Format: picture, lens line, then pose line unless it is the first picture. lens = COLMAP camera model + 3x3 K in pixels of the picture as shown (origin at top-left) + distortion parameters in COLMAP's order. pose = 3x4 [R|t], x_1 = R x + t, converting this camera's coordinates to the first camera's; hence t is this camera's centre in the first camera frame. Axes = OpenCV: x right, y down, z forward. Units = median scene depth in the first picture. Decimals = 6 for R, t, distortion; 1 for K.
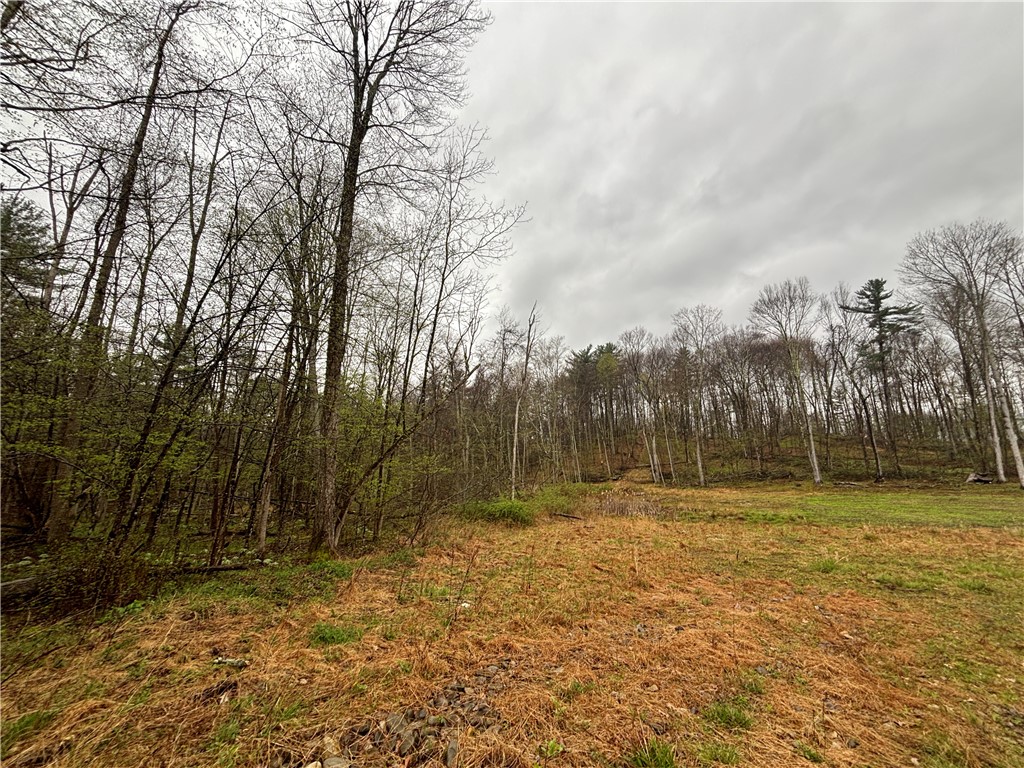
lens RADIAL K [[410.2, 0, 513.3], [0, 410.2, 384.5], [0, 0, 1]] dist [-0.009678, 0.003388]
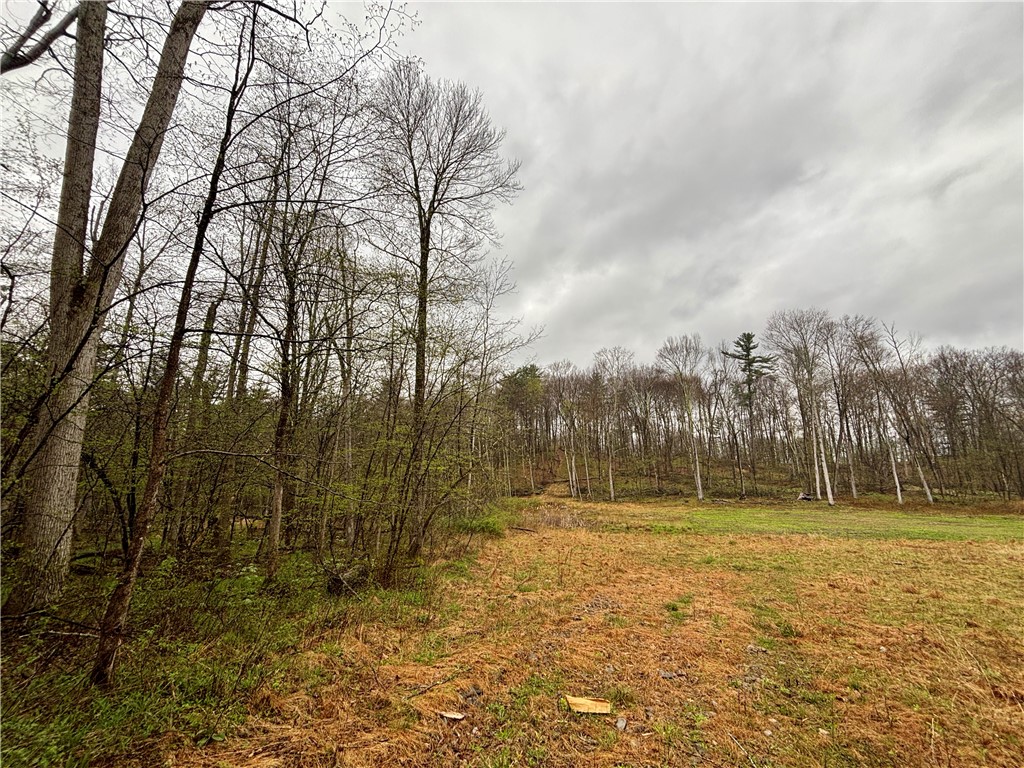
lens RADIAL K [[410.2, 0, 513.6], [0, 410.2, 382.2], [0, 0, 1]] dist [-0.009678, 0.003388]
pose [[0.976383, 0.062563, 0.206791, -0.072836], [-0.056939, 0.997831, -0.033041, -0.032938], [-0.208410, 0.020486, 0.977827, -0.088023]]
